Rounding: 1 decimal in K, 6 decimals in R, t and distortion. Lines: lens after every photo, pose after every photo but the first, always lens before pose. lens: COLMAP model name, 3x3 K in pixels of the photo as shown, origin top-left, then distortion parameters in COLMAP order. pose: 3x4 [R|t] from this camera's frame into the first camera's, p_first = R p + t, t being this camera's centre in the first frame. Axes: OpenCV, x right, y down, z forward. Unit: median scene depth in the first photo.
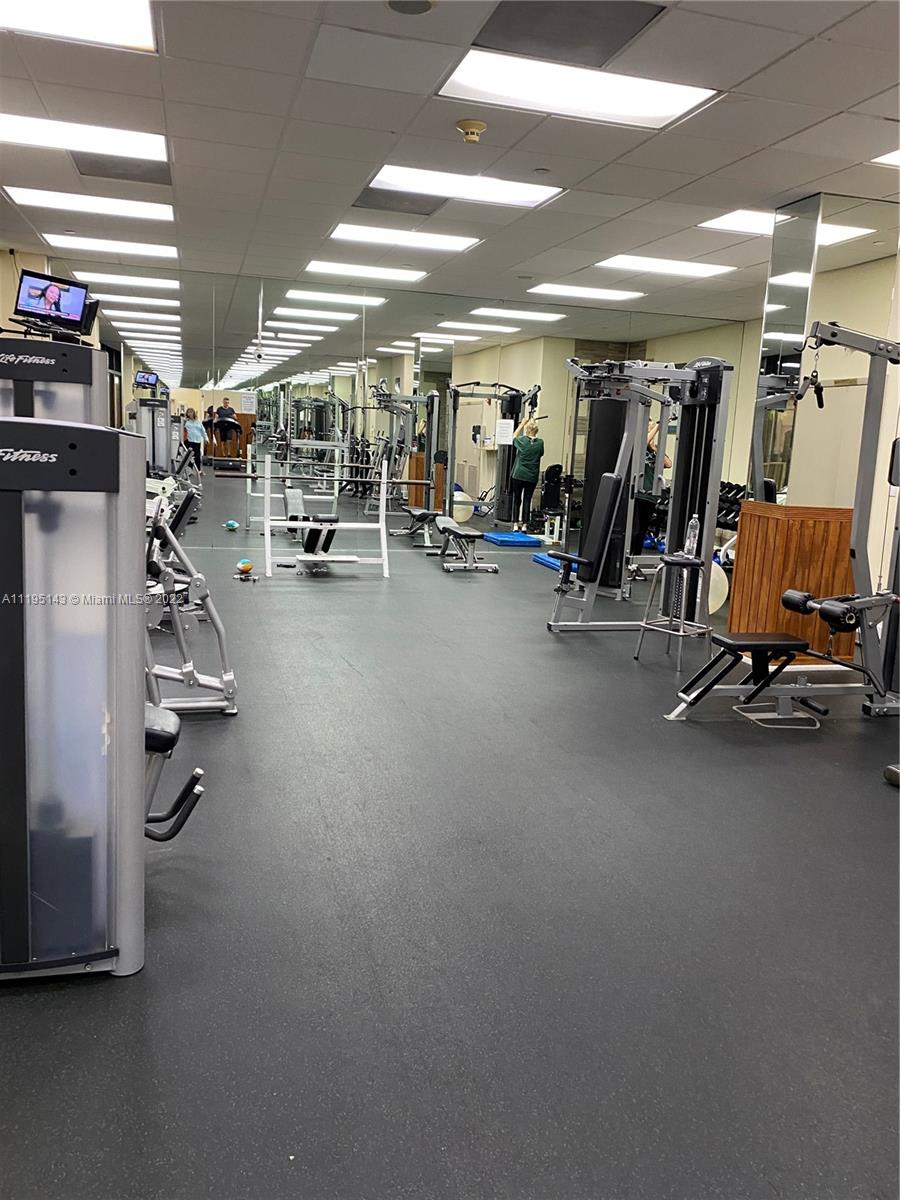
lens RADIAL K [[915.6, 0, 450.8], [0, 915.6, 590.3], [0, 0, 1]] dist [-0.000343, -0.002484]
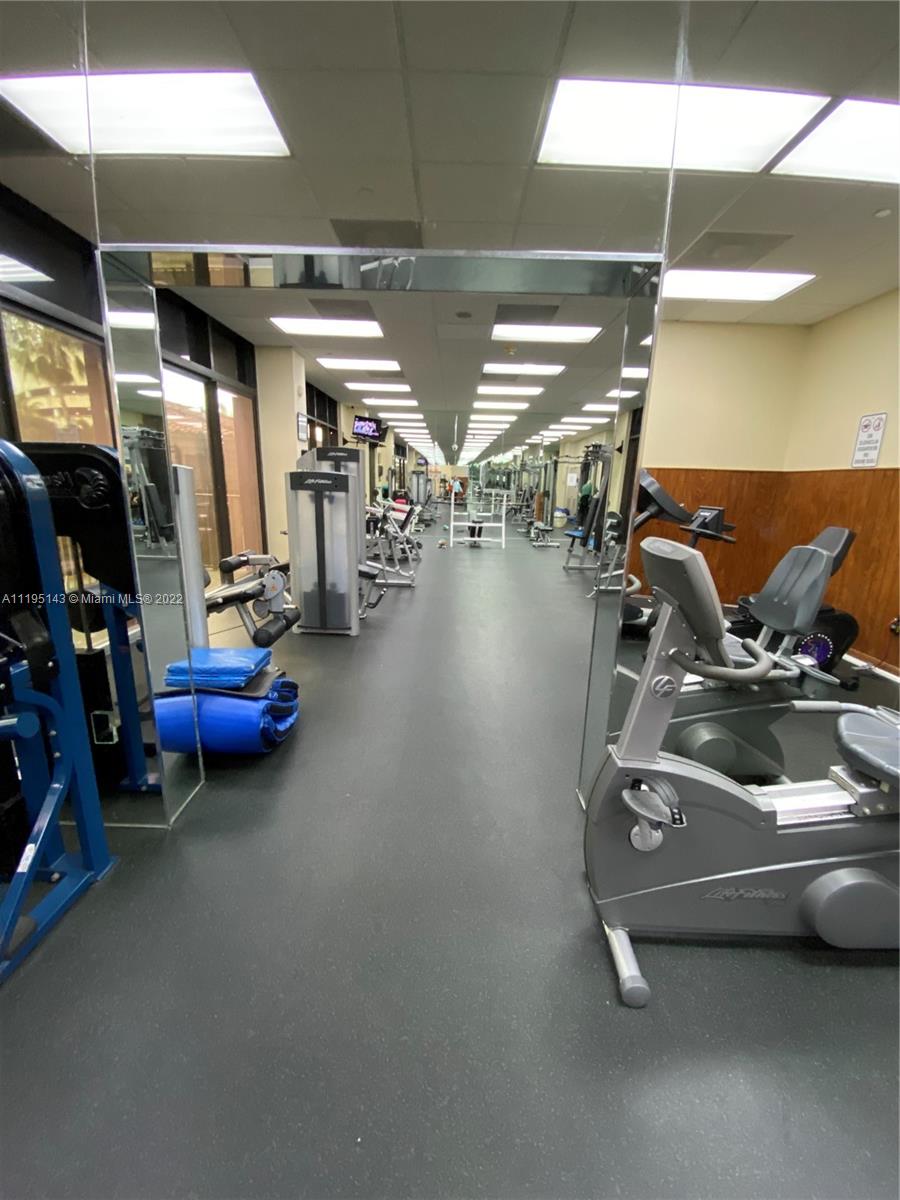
lens RADIAL K [[494.4, 0, 451.9], [0, 494.4, 607.2], [0, 0, 1]] dist [0.011313, -0.009860]
pose [[0.961996, 0.038794, -0.270295, 0.134865], [-0.020914, 0.997417, 0.068721, 0.048123], [0.272263, -0.060457, 0.960322, -0.183471]]
